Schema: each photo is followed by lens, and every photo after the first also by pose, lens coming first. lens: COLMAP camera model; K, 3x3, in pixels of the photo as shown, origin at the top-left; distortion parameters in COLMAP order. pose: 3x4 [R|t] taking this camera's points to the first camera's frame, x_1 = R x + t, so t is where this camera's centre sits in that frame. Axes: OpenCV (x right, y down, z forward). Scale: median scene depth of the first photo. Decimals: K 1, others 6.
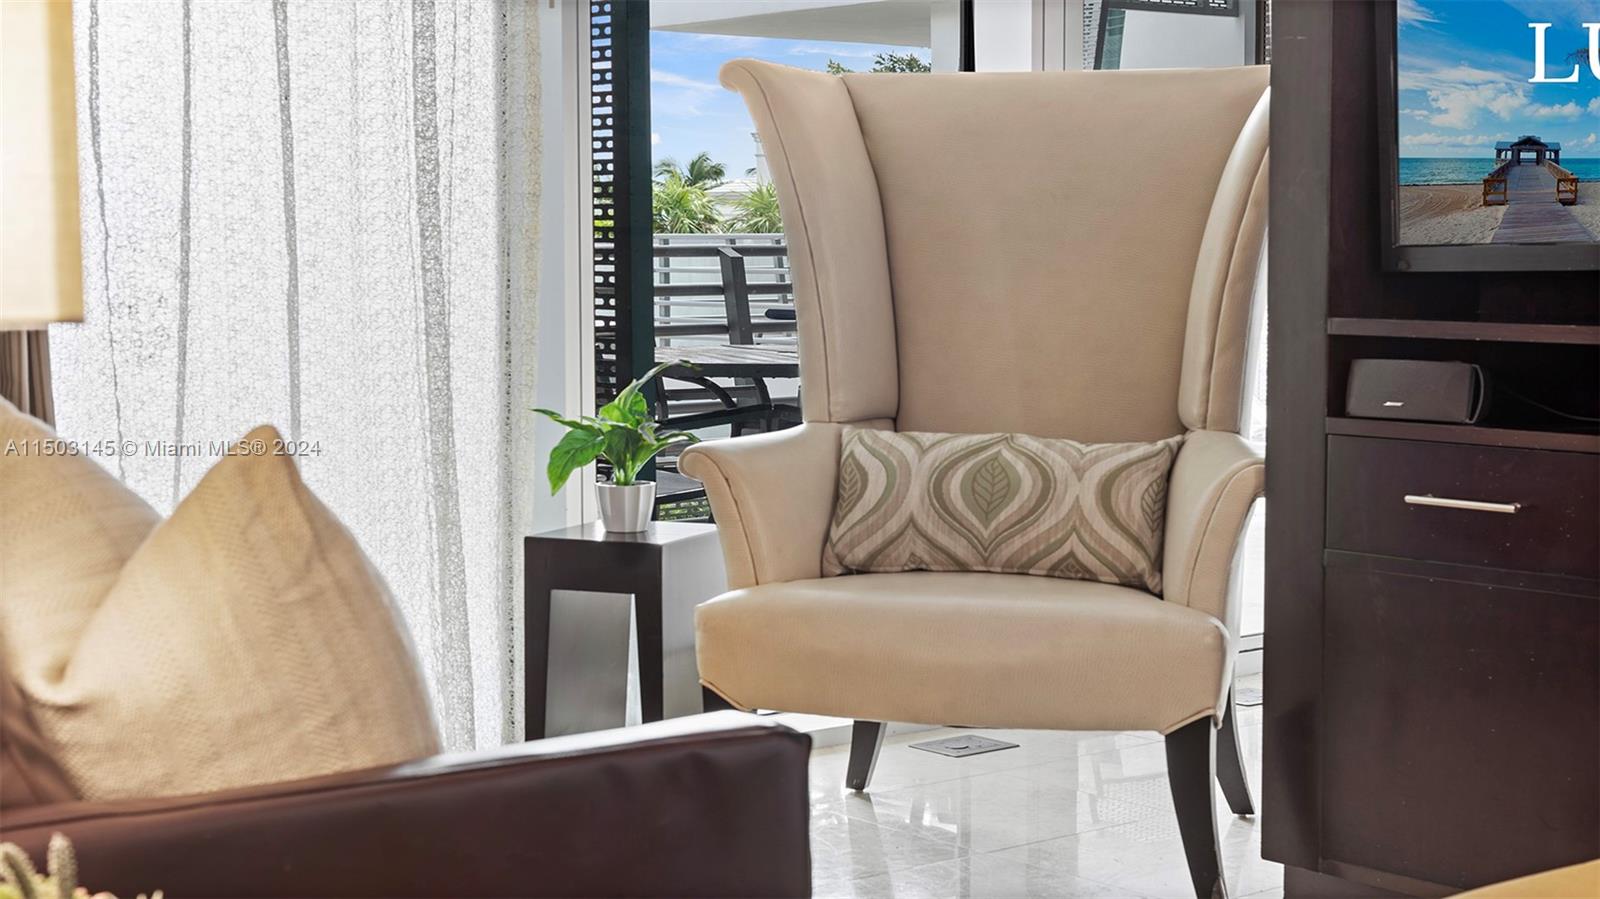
lens RADIAL K [[2595.1, 0, 804.8], [0, 2595.1, 449.3], [0, 0, 1]] dist [0.014033, 0.015637]
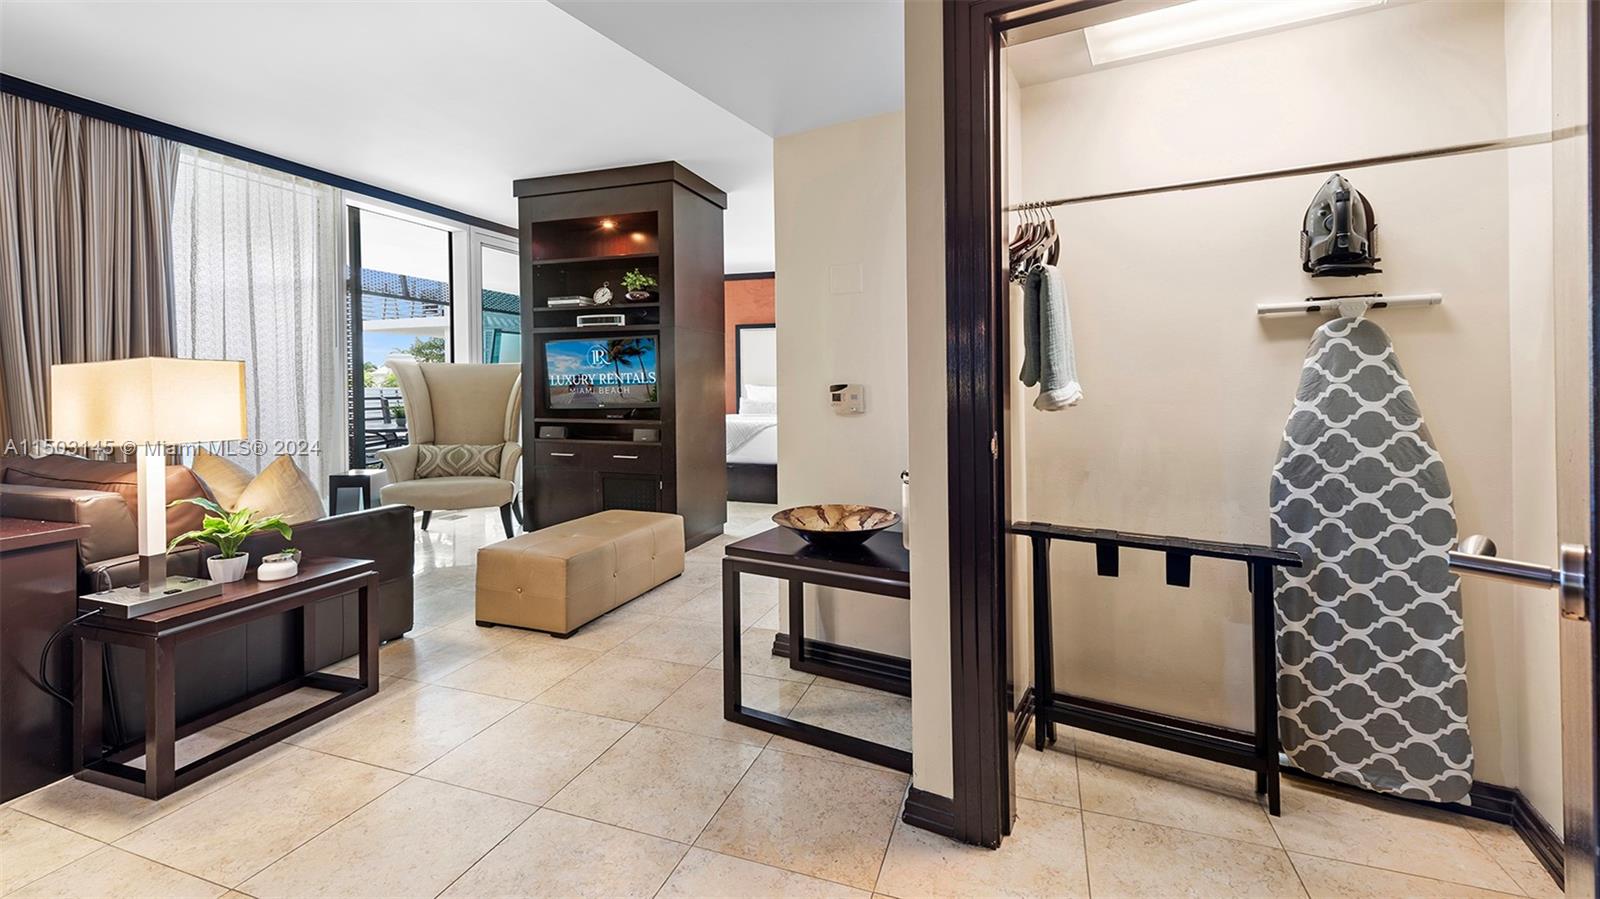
lens RADIAL K [[652.5, 0, 798.8], [0, 652.5, 392.1], [0, 0, 1]] dist [0.013644, -0.000038]
pose [[0.856969, -0.006969, 0.515321, -0.006905], [0.043738, 0.997285, -0.059249, -0.004171], [-0.513509, 0.073314, 0.854947, -0.291207]]
